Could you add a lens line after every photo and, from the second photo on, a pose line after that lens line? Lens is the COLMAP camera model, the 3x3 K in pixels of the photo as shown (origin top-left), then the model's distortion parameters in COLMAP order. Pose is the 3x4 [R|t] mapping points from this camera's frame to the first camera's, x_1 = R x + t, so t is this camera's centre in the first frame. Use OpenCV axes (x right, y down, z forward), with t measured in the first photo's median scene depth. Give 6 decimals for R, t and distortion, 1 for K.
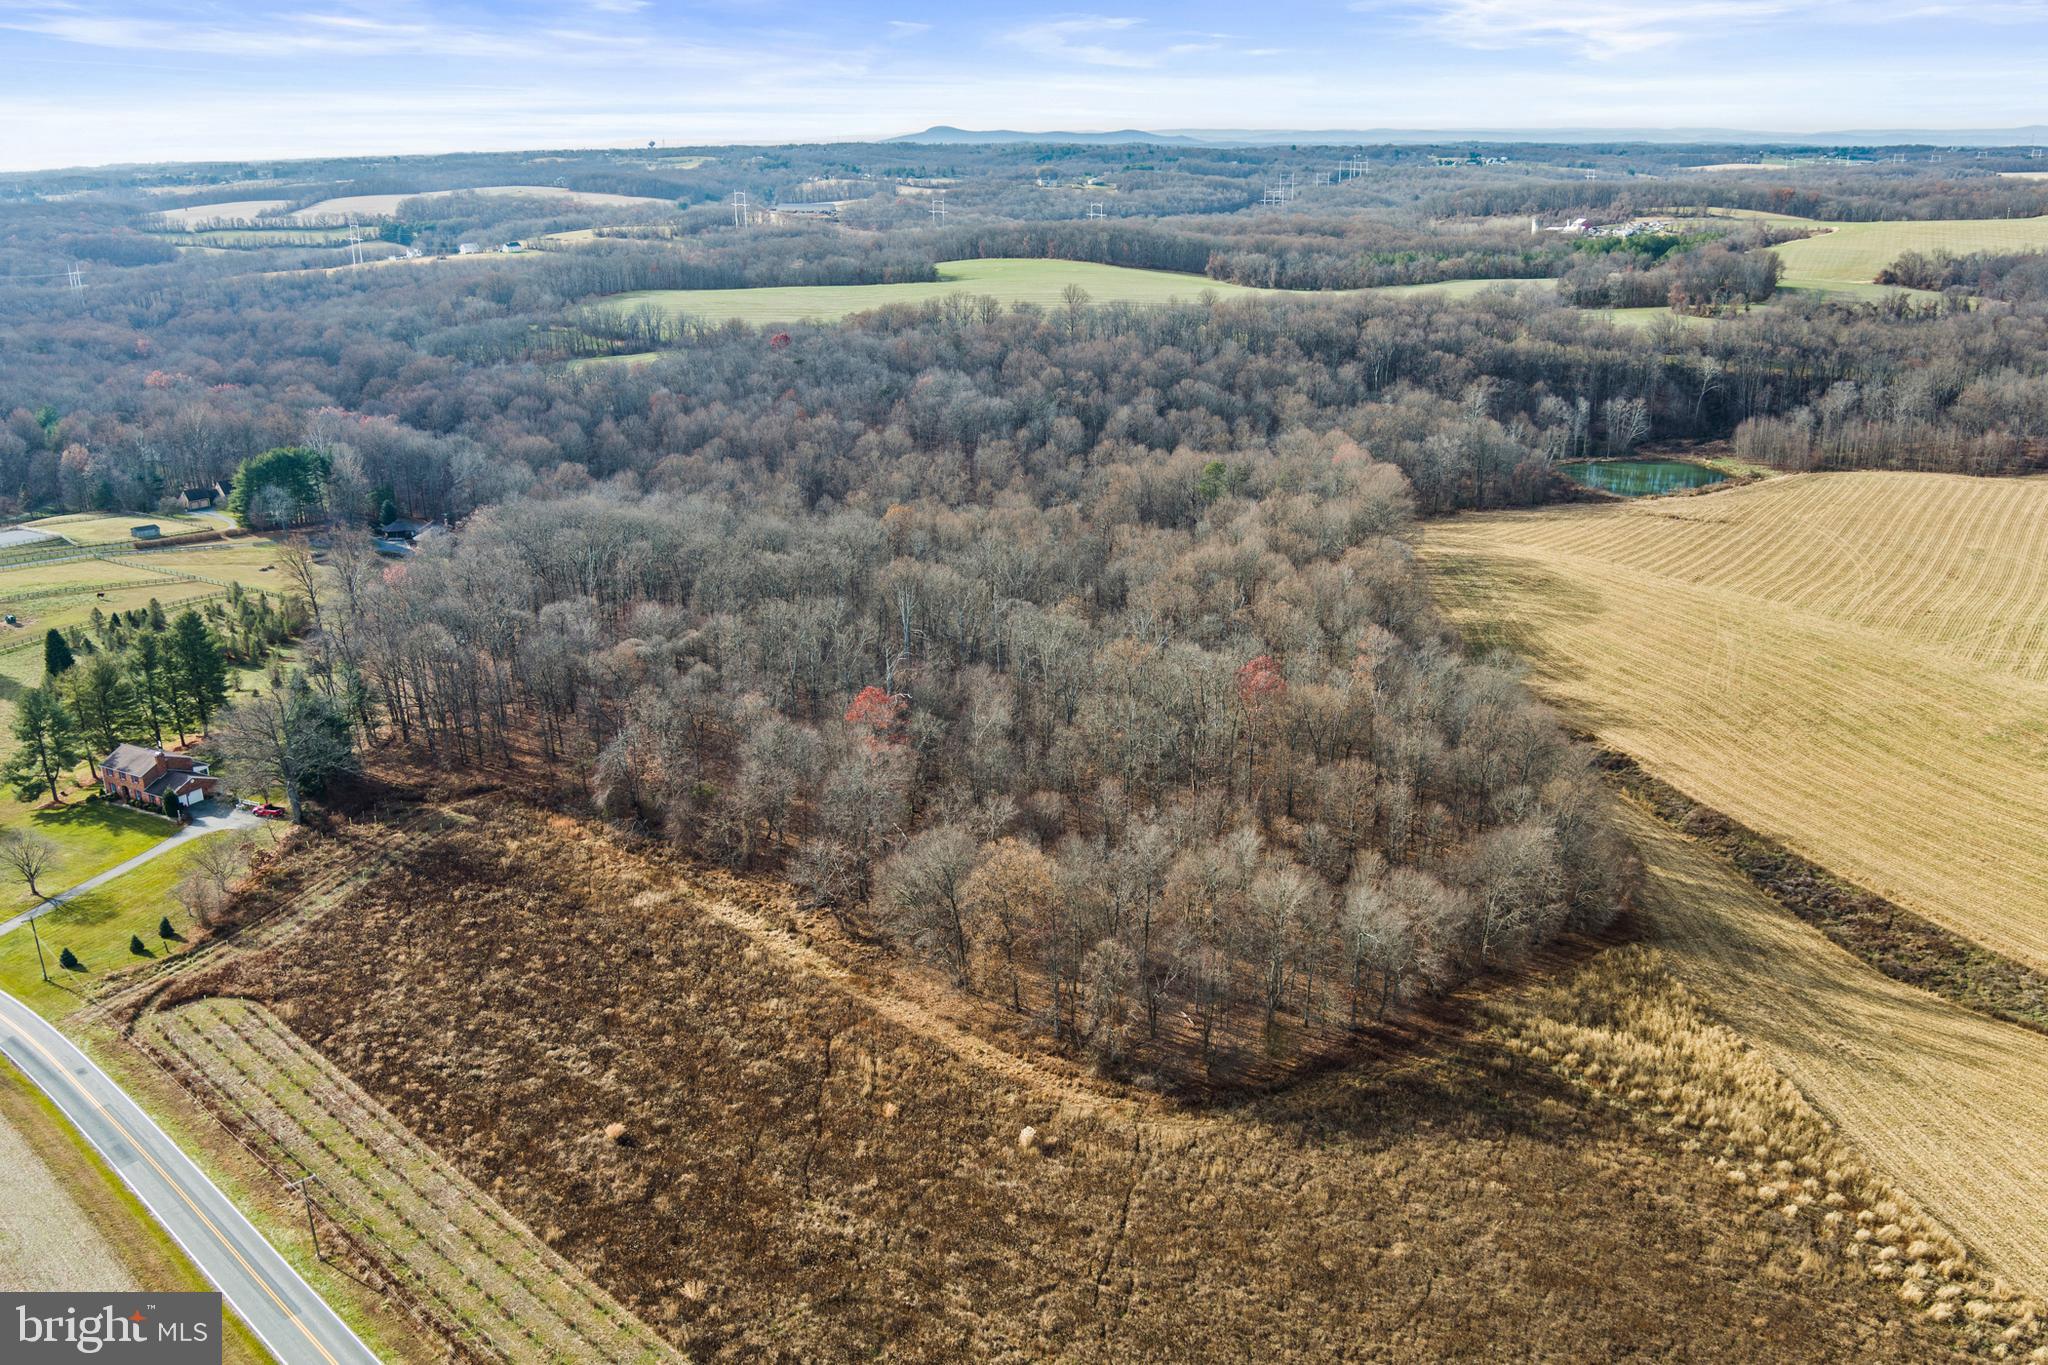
lens RADIAL K [[1691.6, 0, 1022.5], [0, 1691.6, 675.8], [0, 0, 1]] dist [-0.077130, 0.018694]
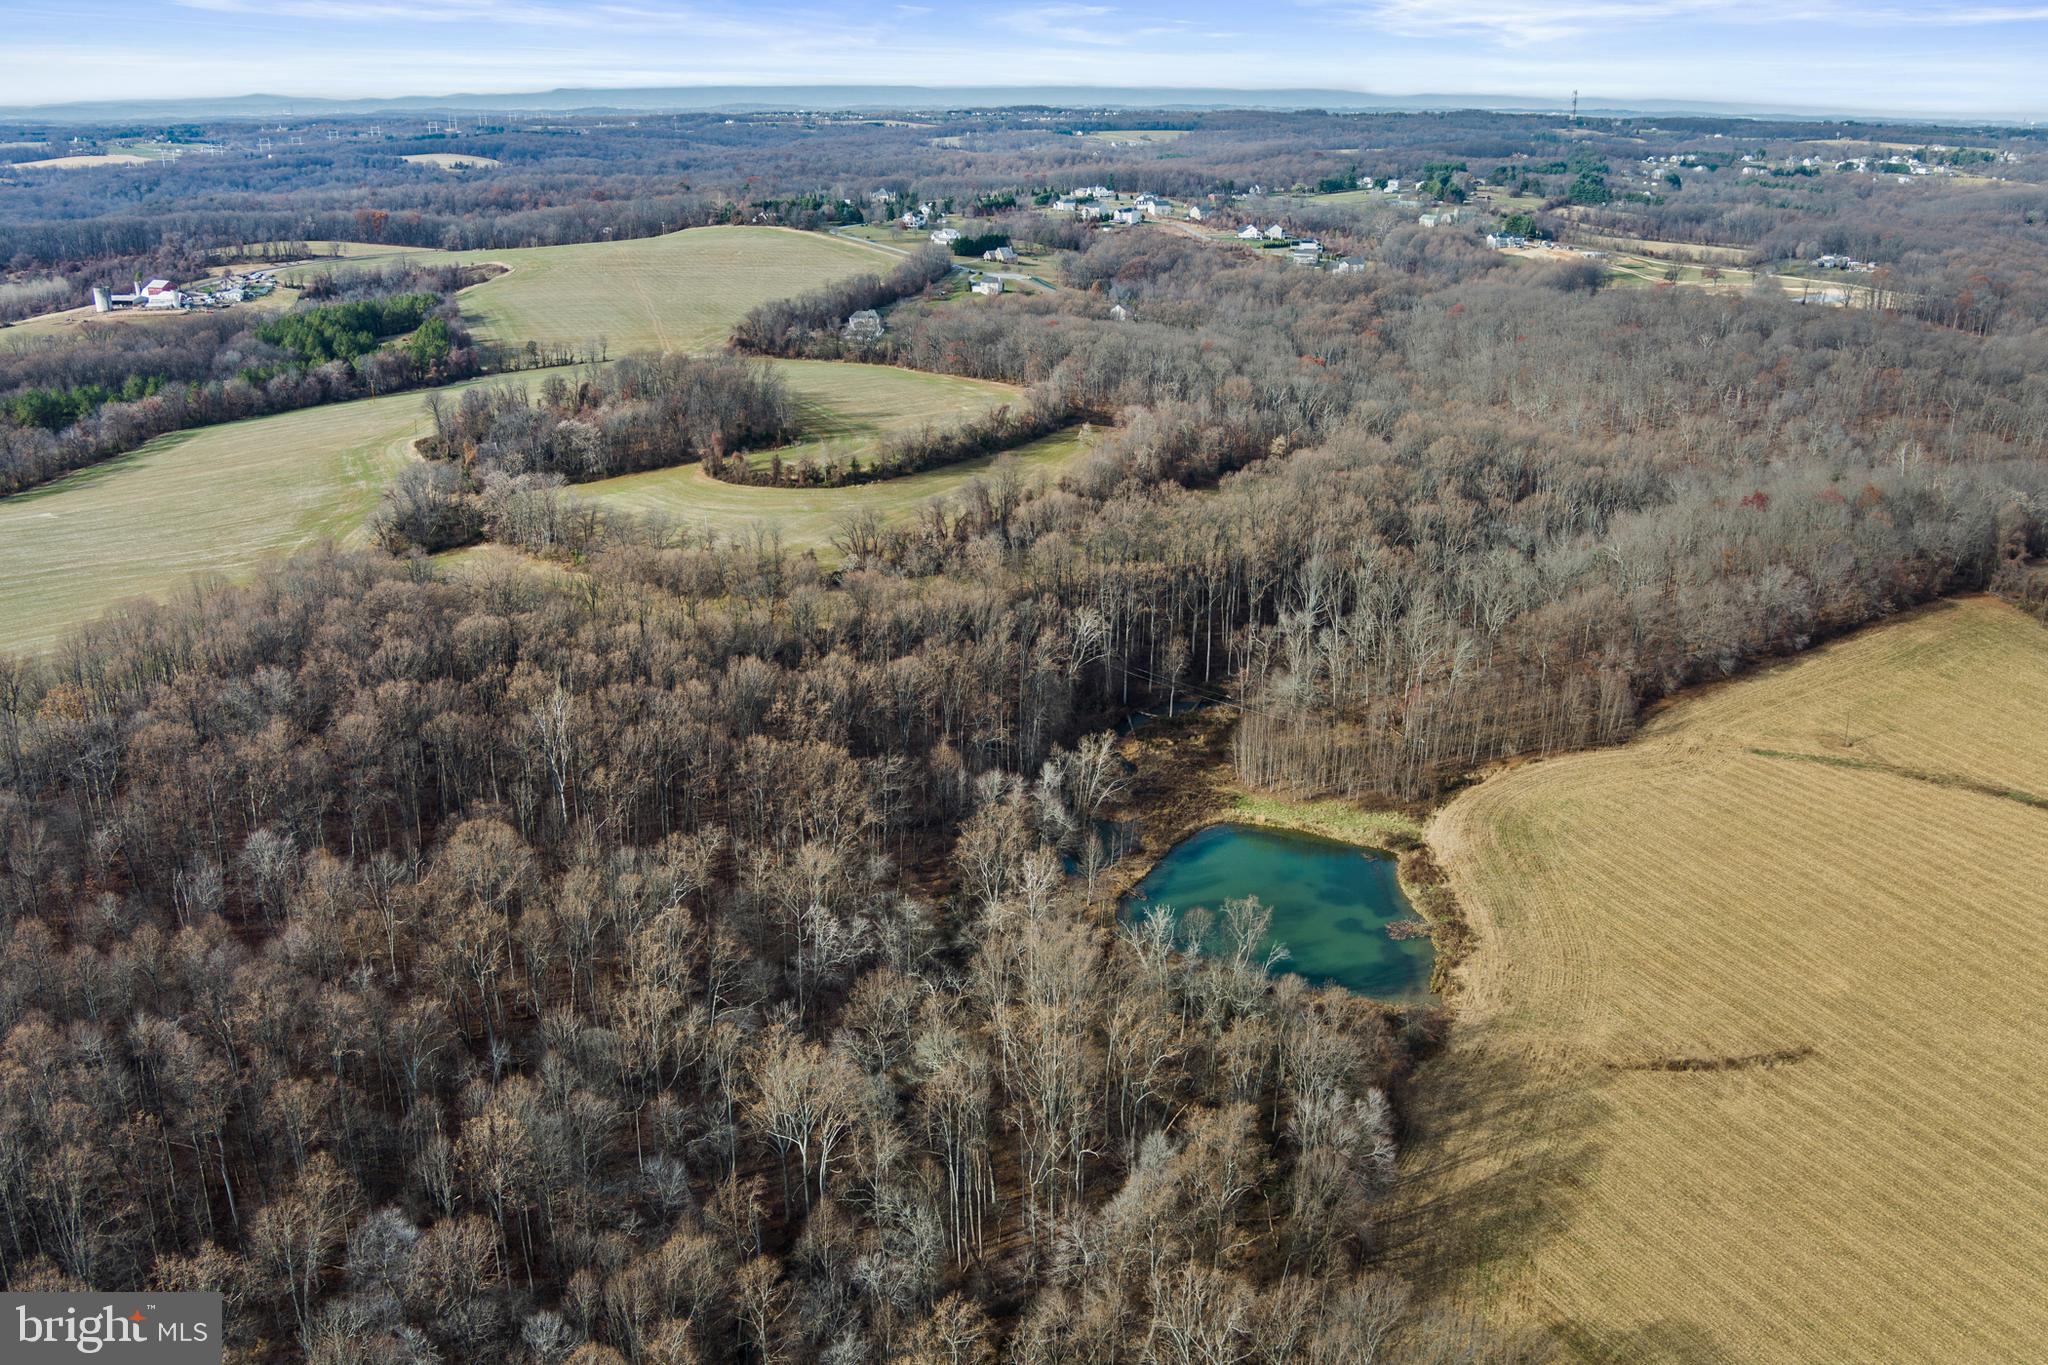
lens RADIAL K [[1691.6, 0, 1022.5], [0, 1691.6, 675.8], [0, 0, 1]] dist [-0.077130, 0.018694]
pose [[0.574715, -0.256581, 0.777090, -0.145431], [0.242222, 0.960363, 0.137954, -0.558225], [-0.781685, 0.108944, 0.614084, 1.433480]]
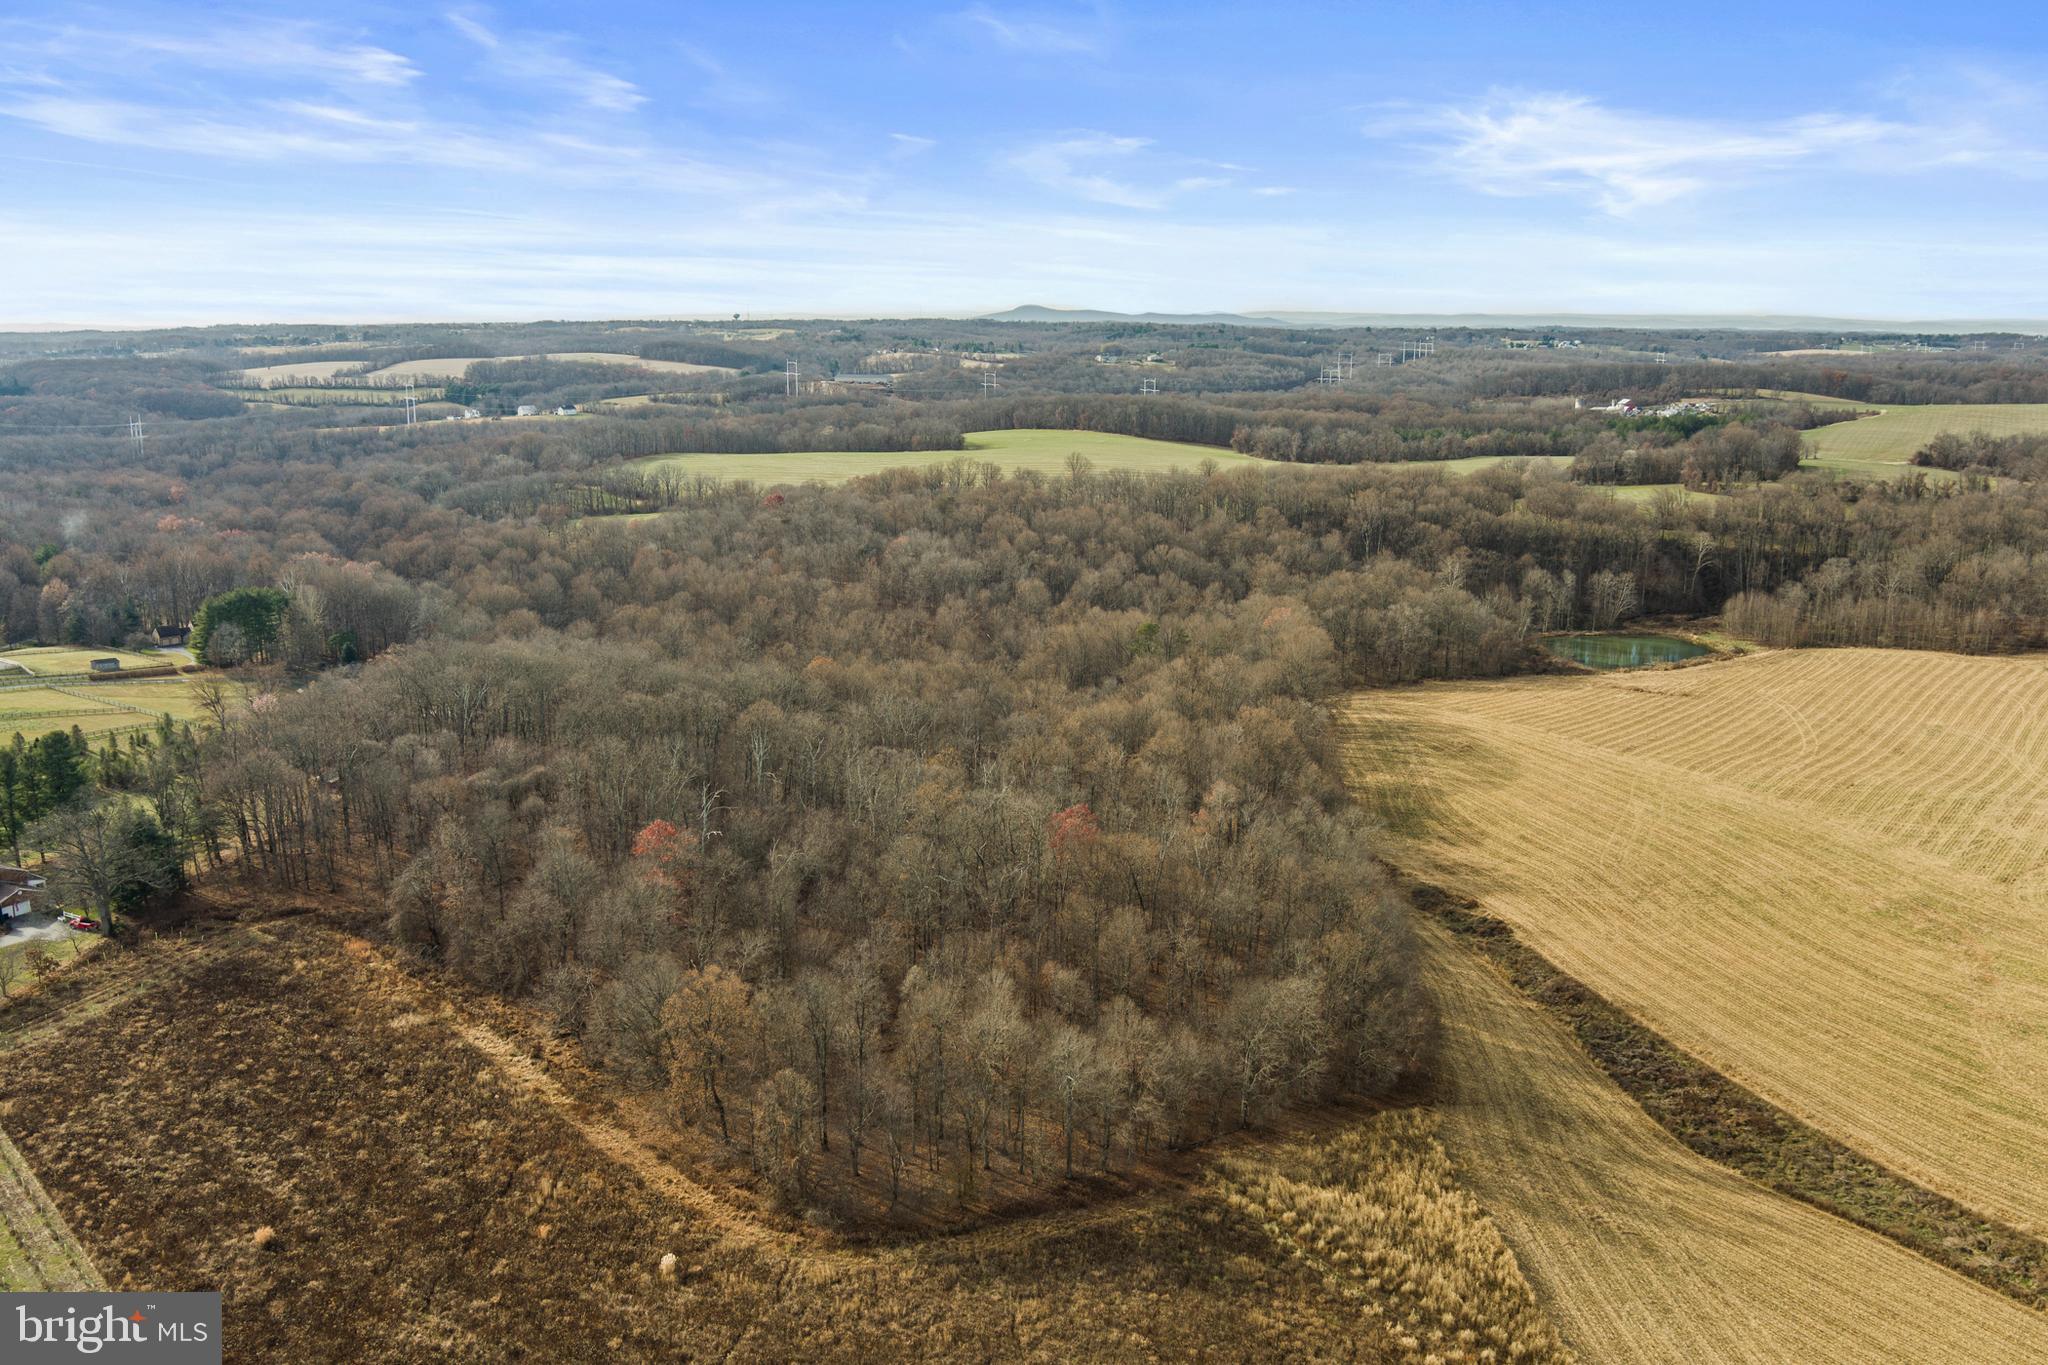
lens RADIAL K [[1712.5, 0, 1023.6], [0, 1712.5, 675.7], [0, 0, 1]] dist [-0.079471, 0.026101]
pose [[0.998526, 0.023752, -0.048810, 0.135453], [-0.028649, 0.994350, -0.102217, 0.014596], [0.046106, 0.103464, 0.993564, -0.005501]]
